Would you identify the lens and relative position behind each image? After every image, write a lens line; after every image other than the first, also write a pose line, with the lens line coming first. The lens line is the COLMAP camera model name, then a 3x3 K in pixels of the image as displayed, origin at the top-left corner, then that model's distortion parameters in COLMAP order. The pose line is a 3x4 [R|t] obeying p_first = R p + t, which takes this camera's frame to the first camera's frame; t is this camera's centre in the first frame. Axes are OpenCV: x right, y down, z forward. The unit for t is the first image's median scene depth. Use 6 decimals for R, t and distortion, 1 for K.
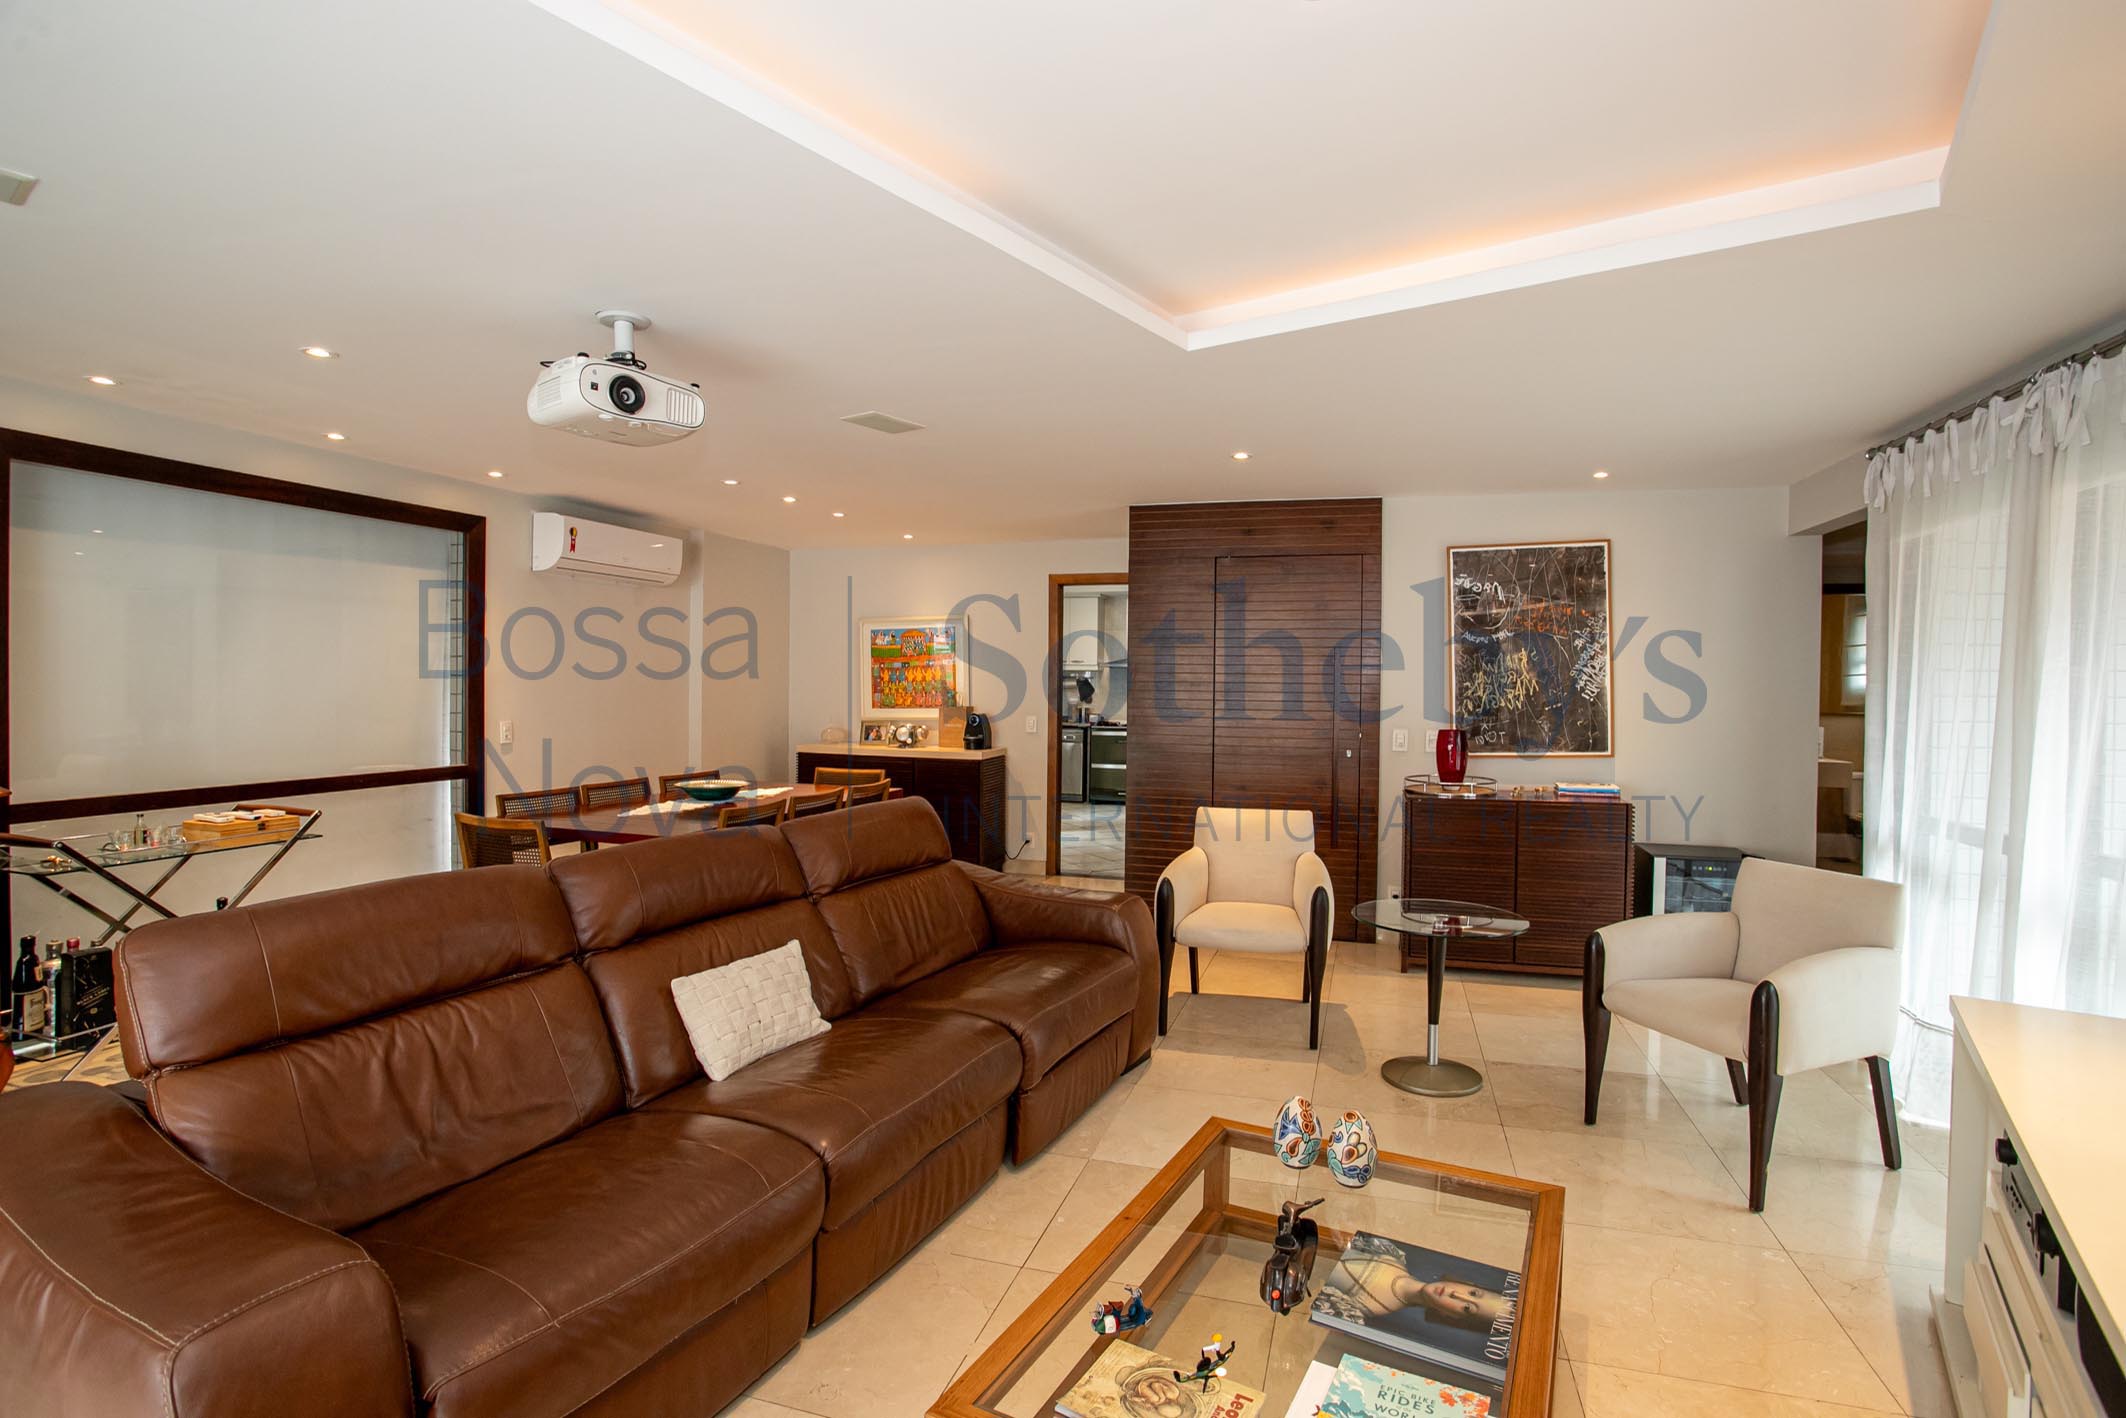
lens RADIAL K [[1042.2, 0, 1055.3], [0, 1042.2, 700.4], [0, 0, 1]] dist [-0.067396, 0.031982]
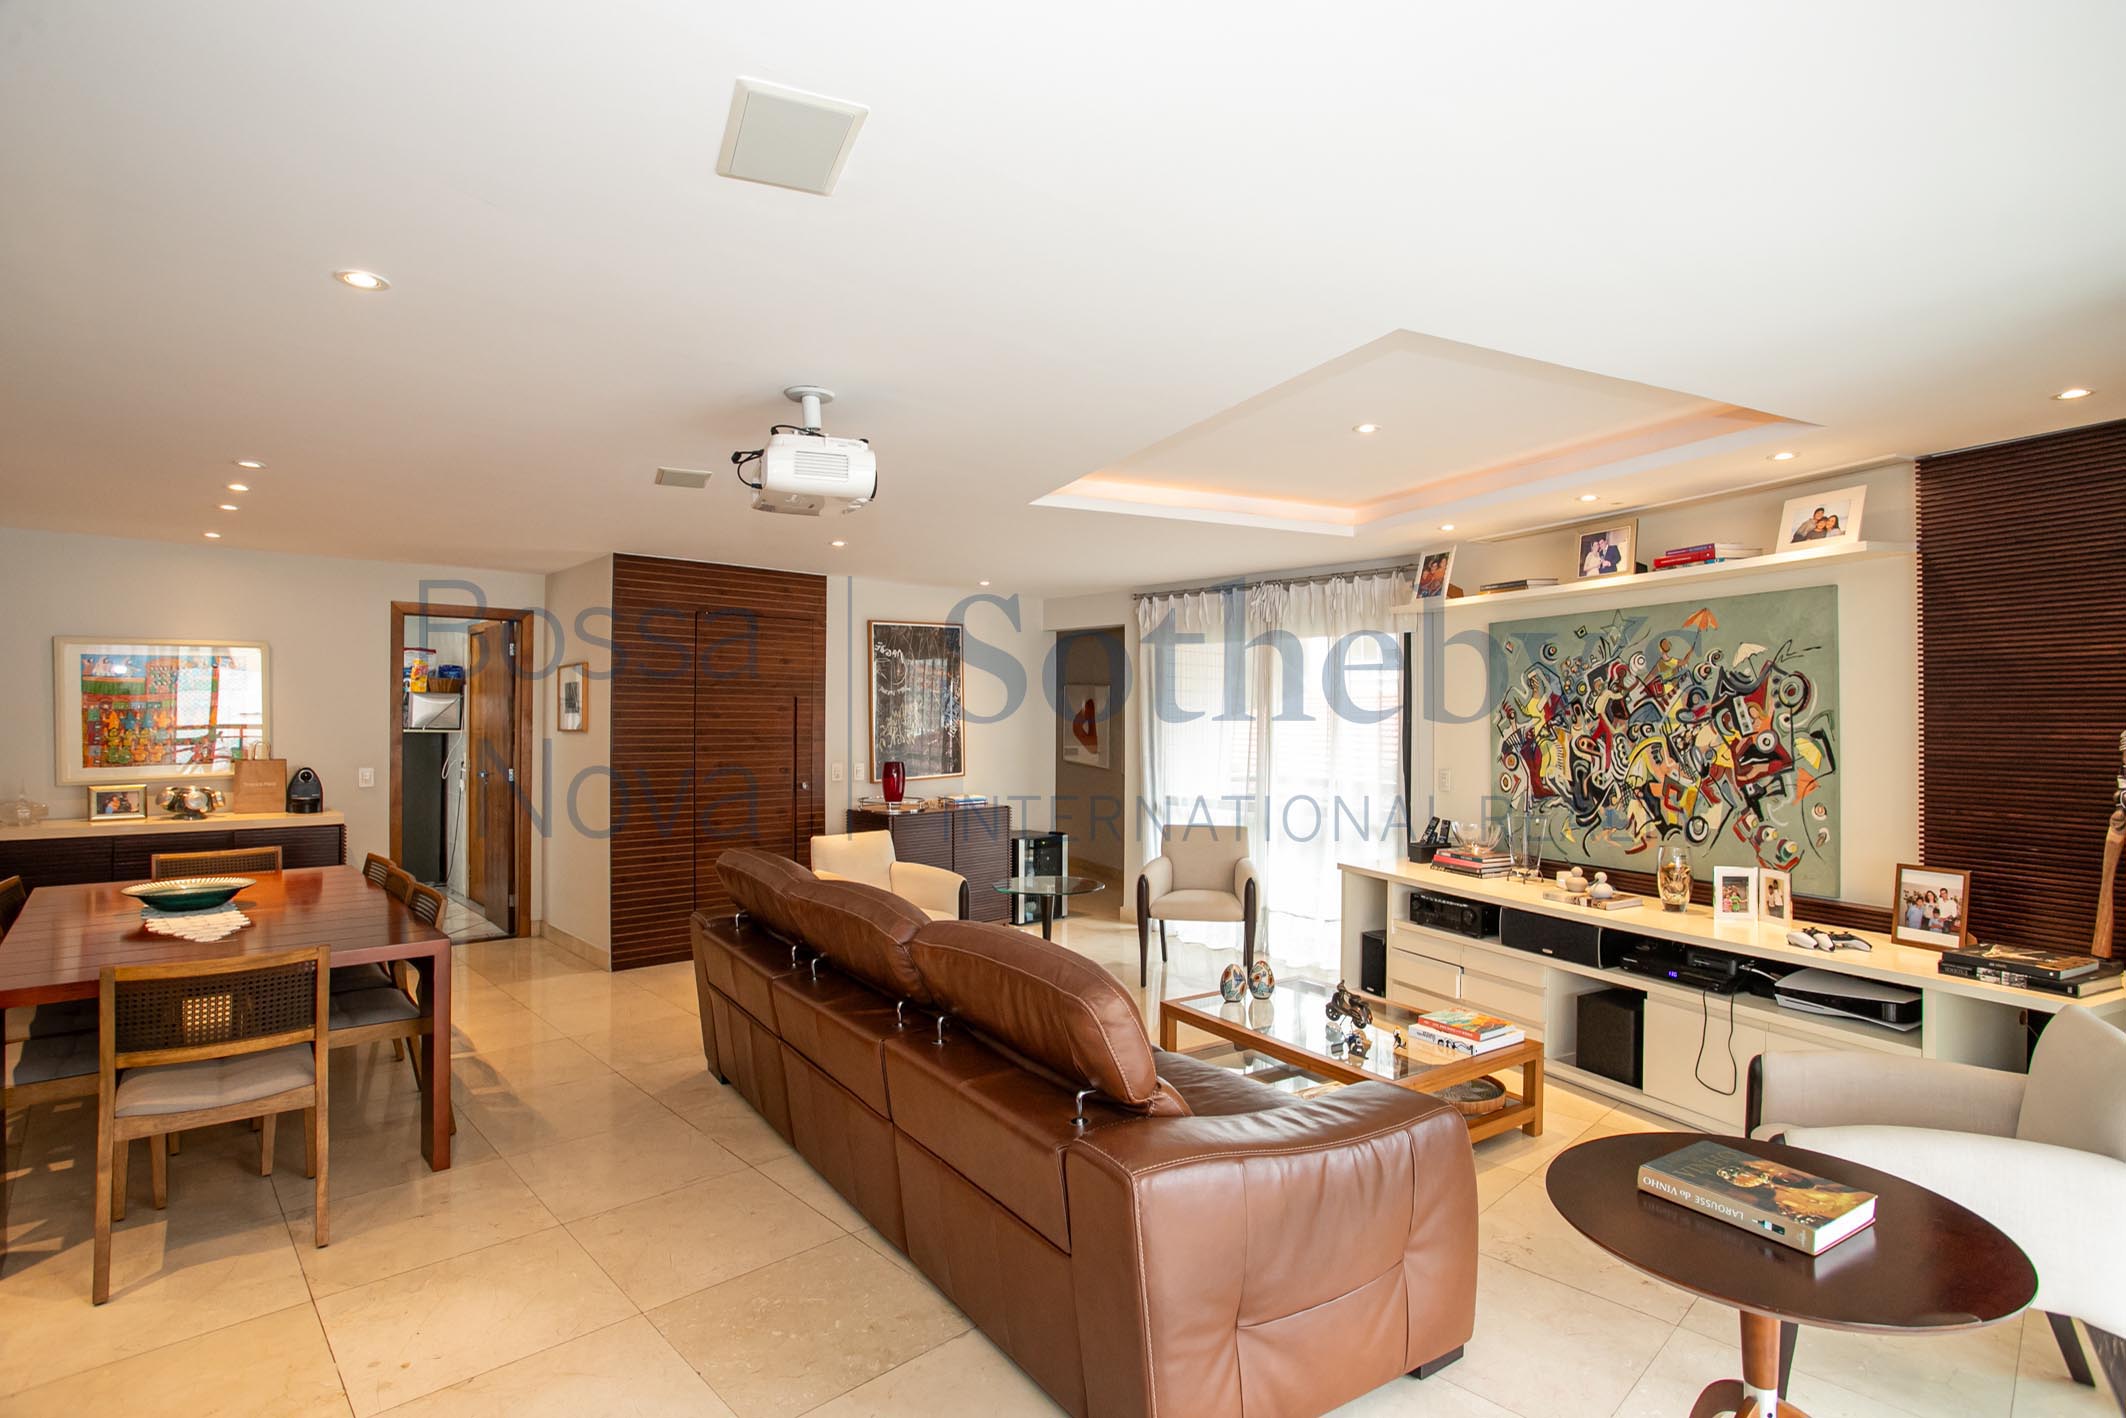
lens RADIAL K [[1053.2, 0, 1063.0], [0, 1053.2, 709.0], [0, 0, 1]] dist [-0.085014, 0.039605]
pose [[0.489639, 0.000077, 0.871925, -0.652955], [0.014803, 0.999855, -0.008401, -0.023732], [-0.871800, 0.017020, 0.489567, 0.148544]]
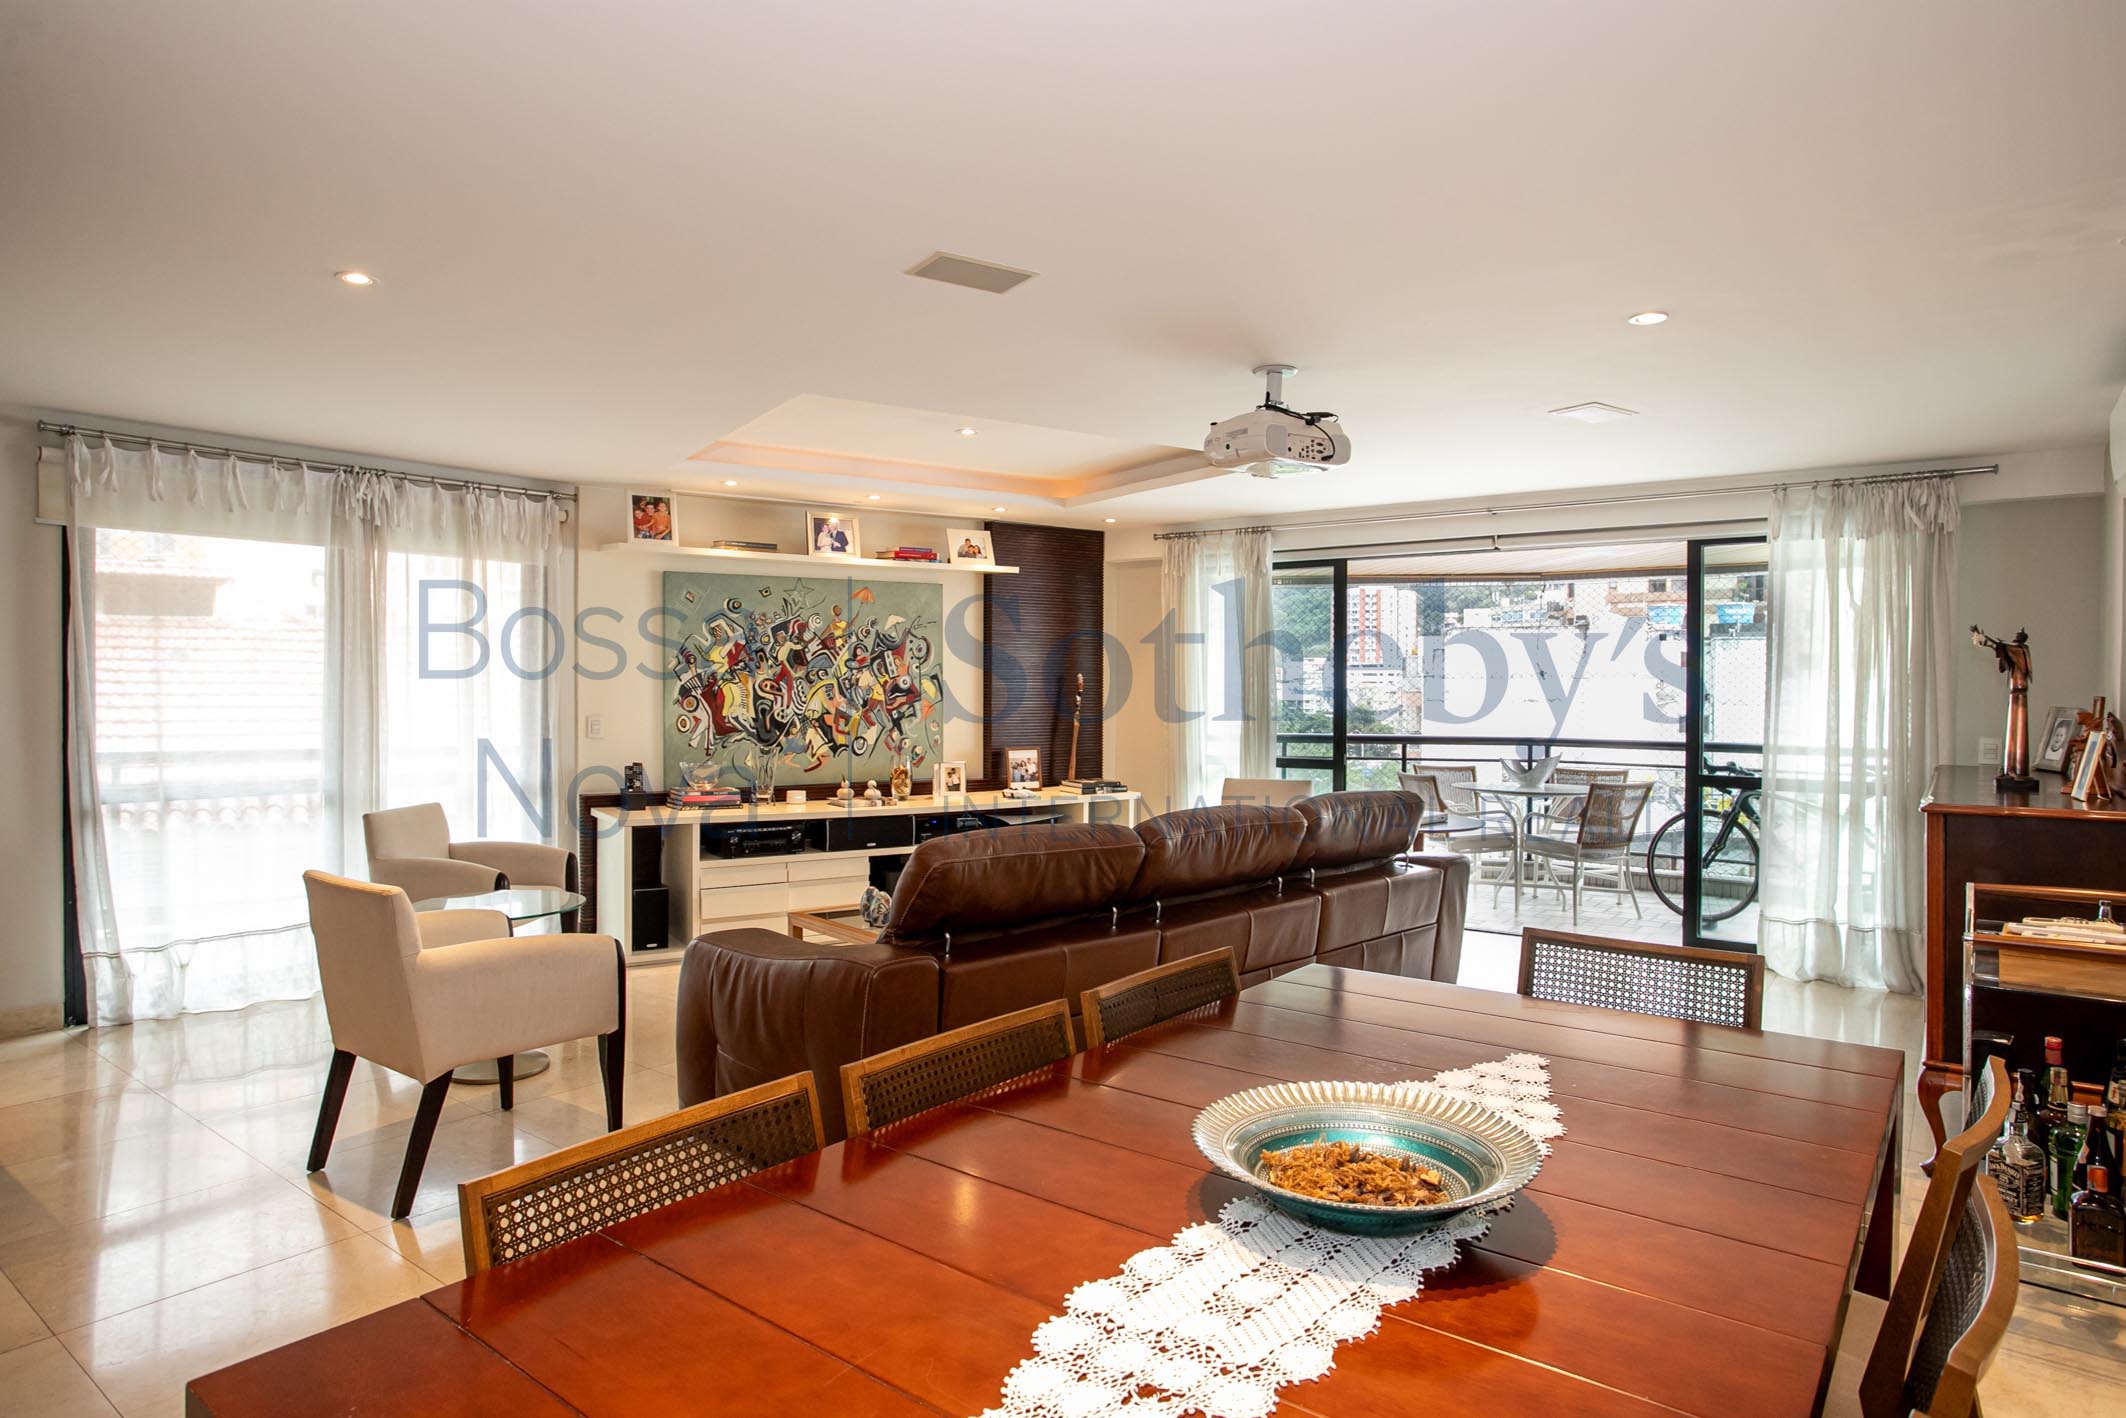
lens RADIAL K [[1267.8, 0, 1063.0], [0, 1267.8, 709.0], [0, 0, 1]] dist [-0.004063, 0.000535]
pose [[-0.940151, -0.021433, 0.340083, -0.381200], [-0.009962, 0.999322, 0.035441, -0.019858], [-0.340612, 0.029932, -0.939727, 1.350828]]
